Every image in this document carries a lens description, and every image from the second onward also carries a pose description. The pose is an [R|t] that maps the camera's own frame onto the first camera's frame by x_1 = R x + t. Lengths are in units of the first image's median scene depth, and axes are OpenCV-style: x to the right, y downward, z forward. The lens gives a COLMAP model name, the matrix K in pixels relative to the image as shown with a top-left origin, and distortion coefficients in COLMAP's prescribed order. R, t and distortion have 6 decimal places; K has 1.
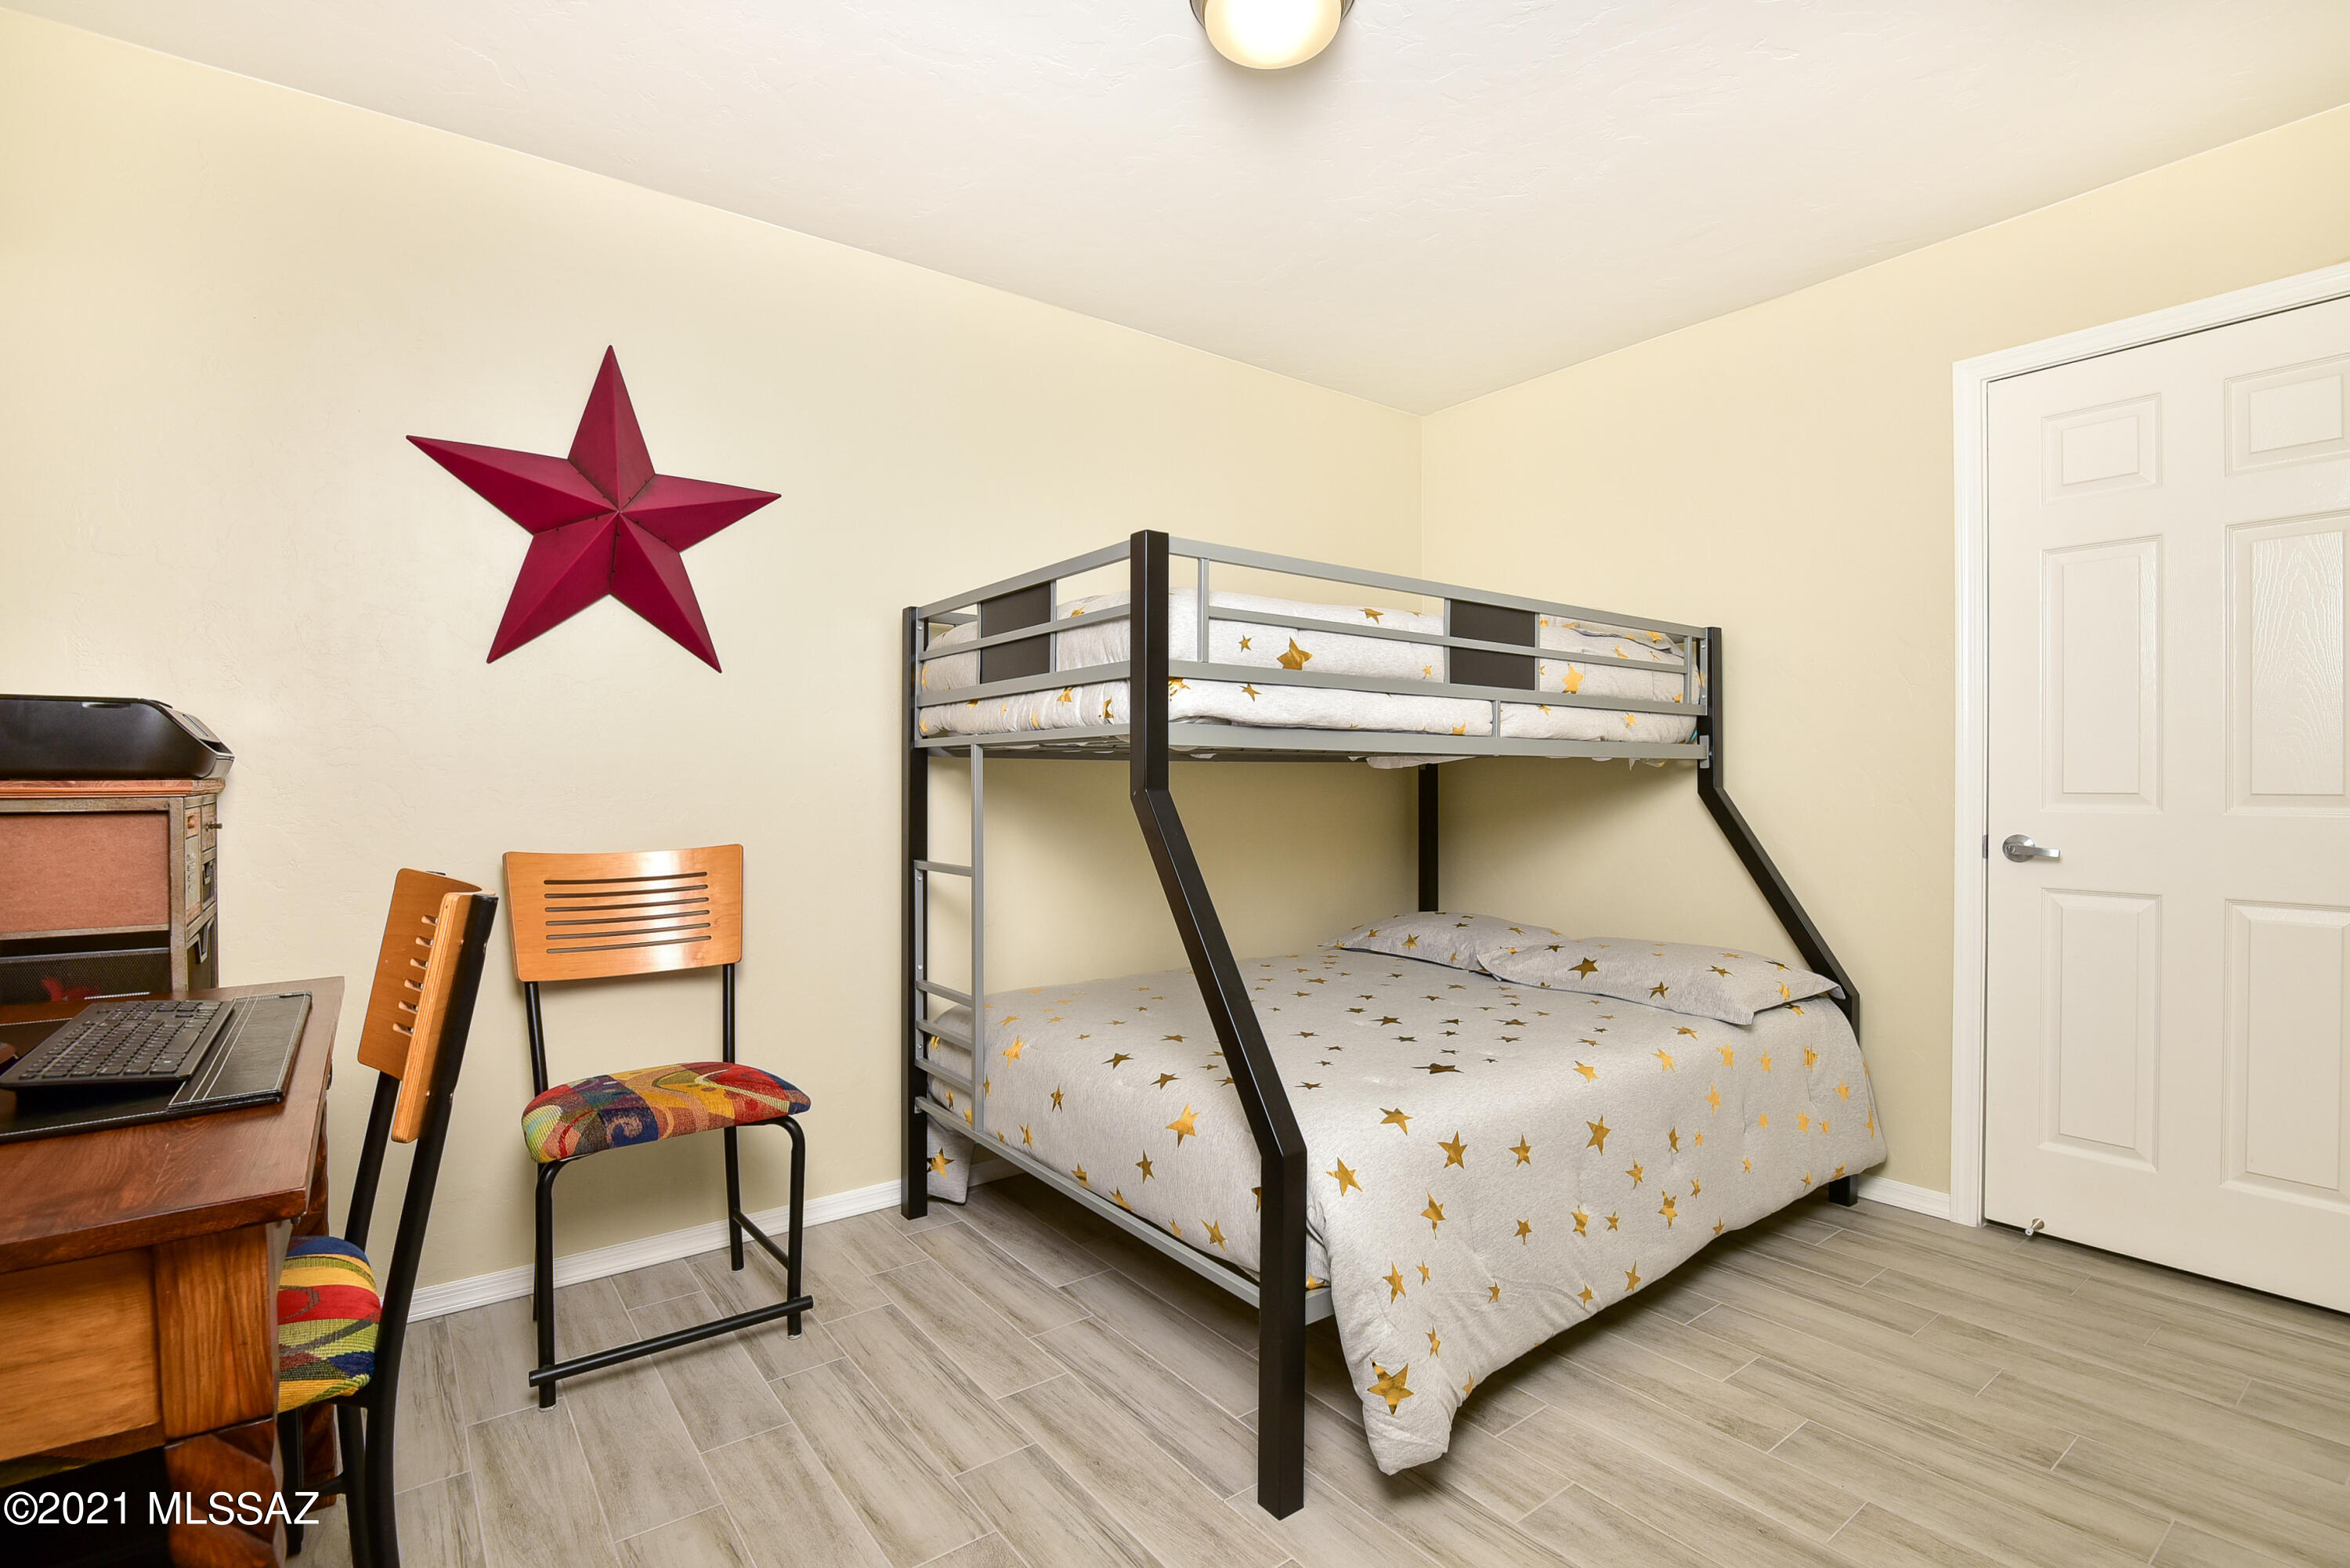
lens RADIAL K [[1067.7, 0, 1175.0], [0, 1067.7, 784.0], [0, 0, 1]] dist [-0.020079, -0.000597]
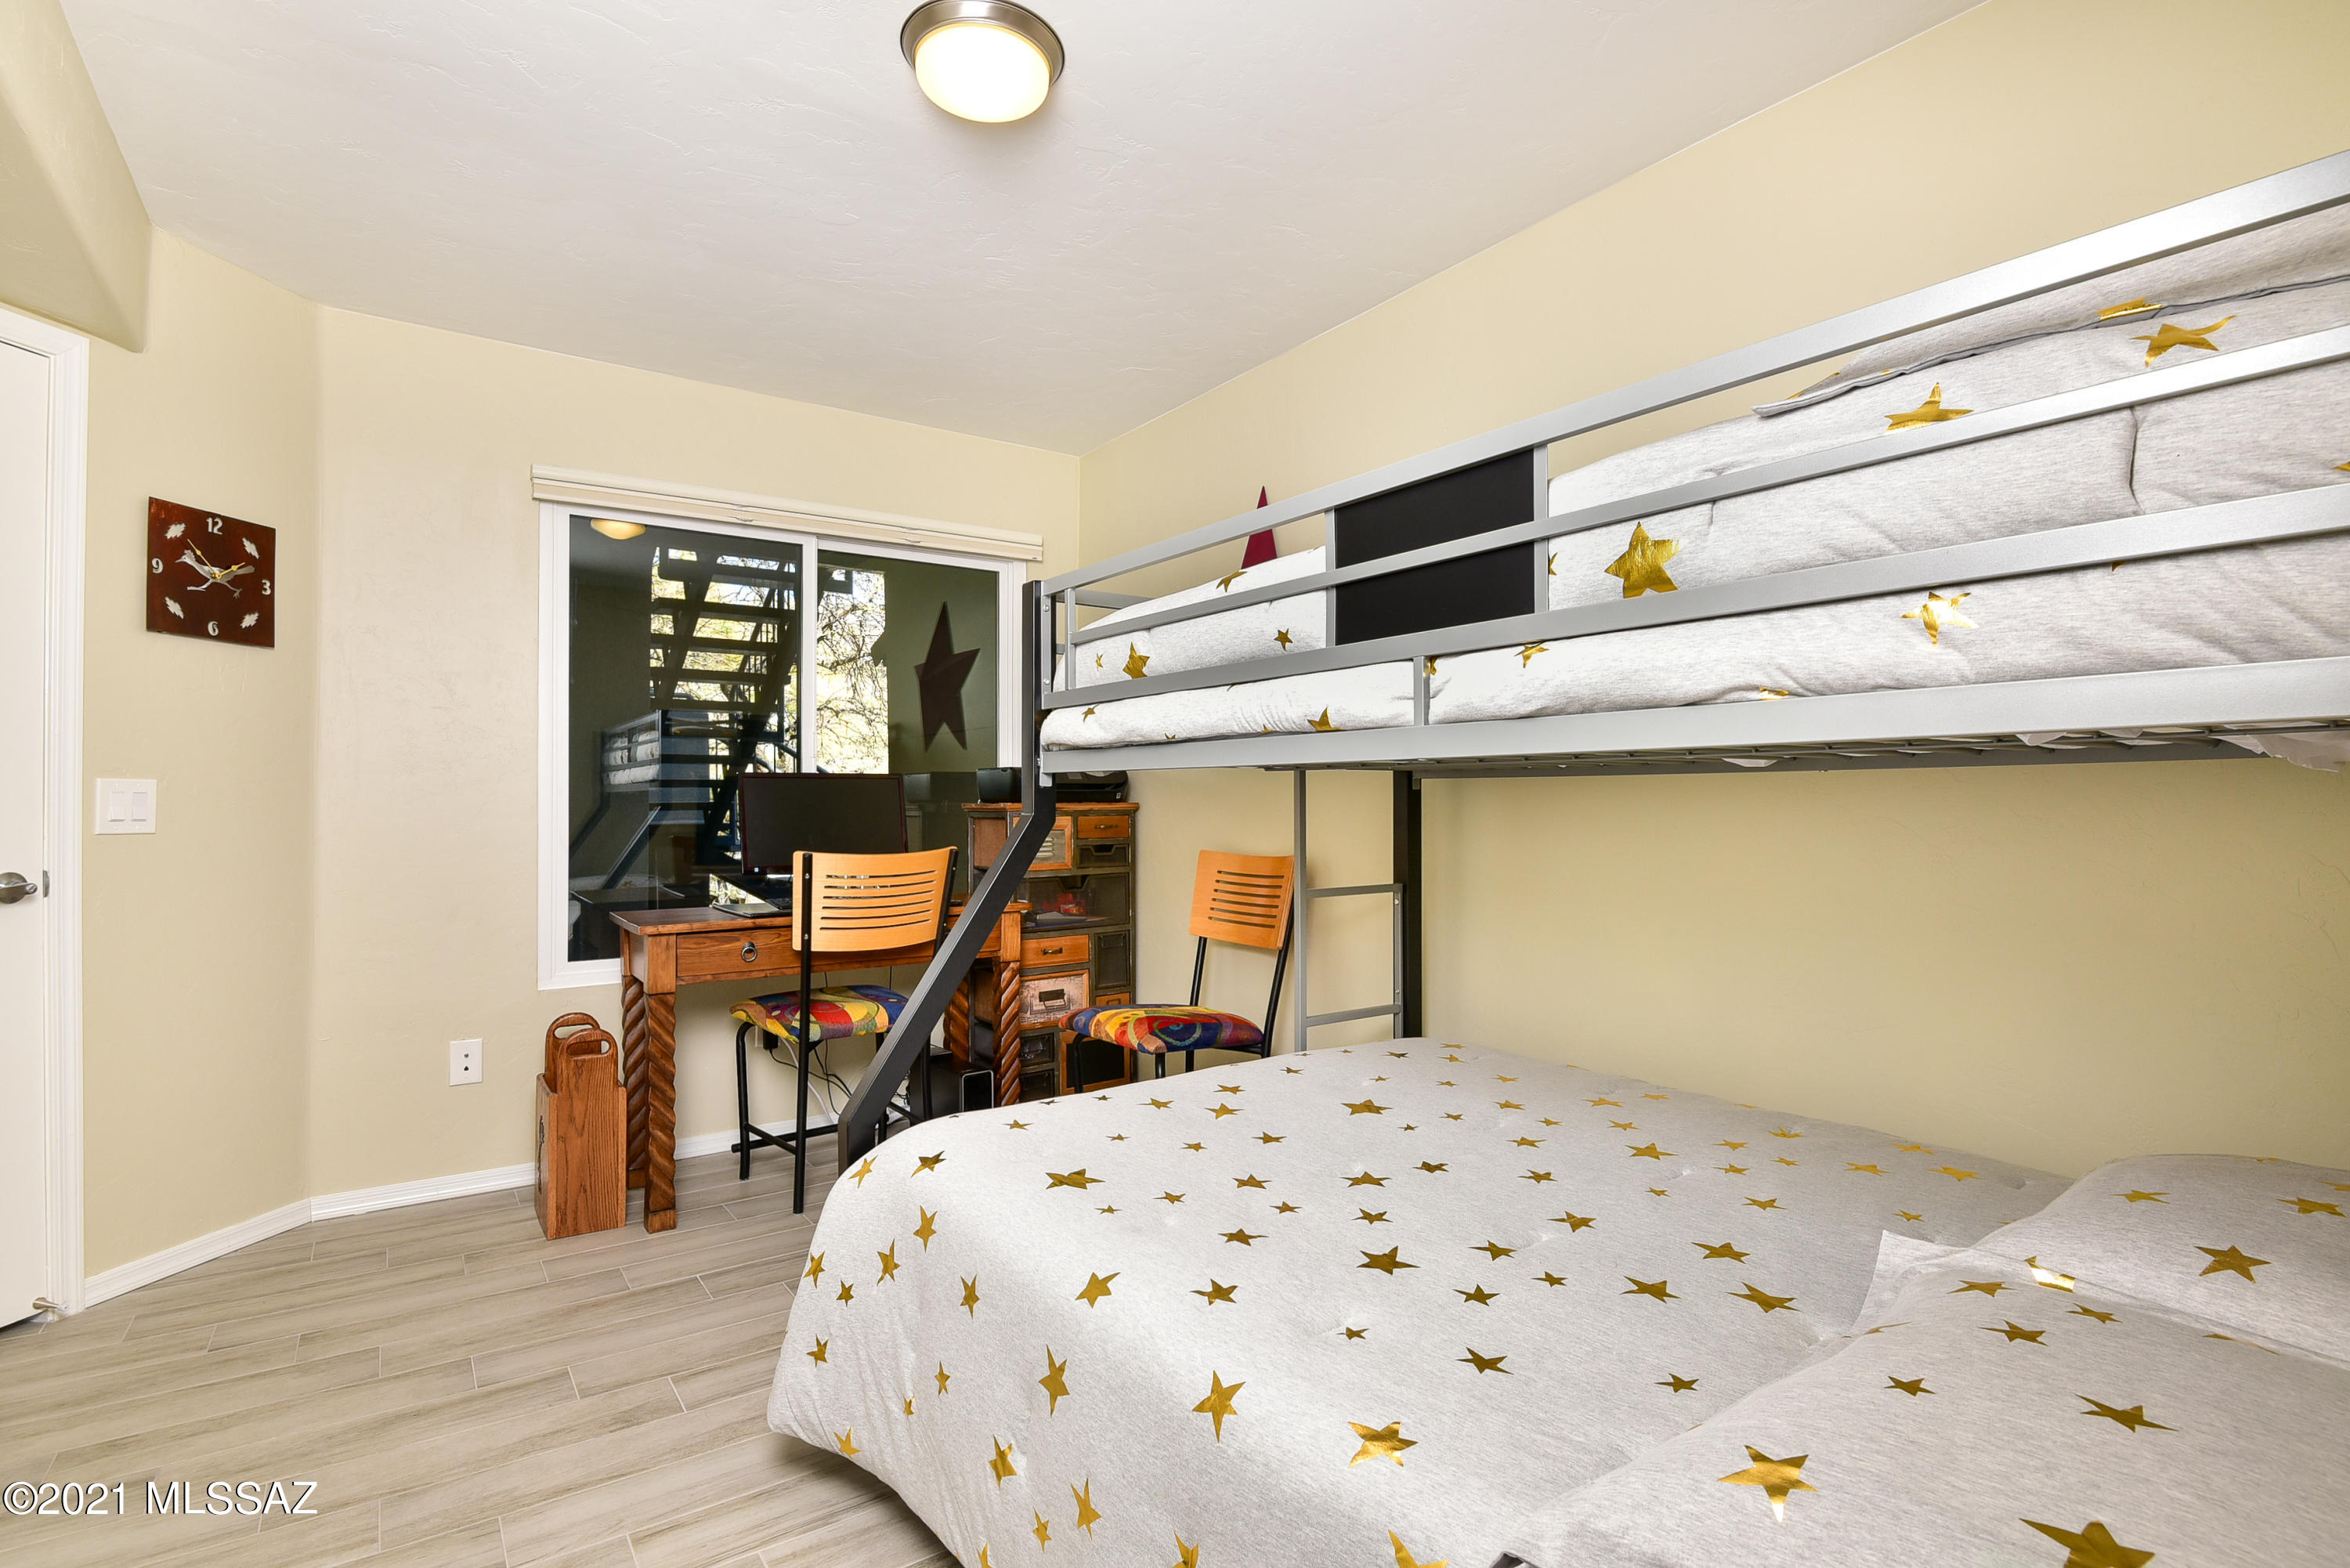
lens RADIAL K [[1067.7, 0, 1175.0], [0, 1067.7, 784.0], [0, 0, 1]] dist [-0.020079, -0.000597]
pose [[-0.011954, -0.012794, -0.999847, 0.935498], [-0.000896, 0.999918, -0.012785, -0.009279], [0.999928, 0.000743, -0.011964, 0.992602]]
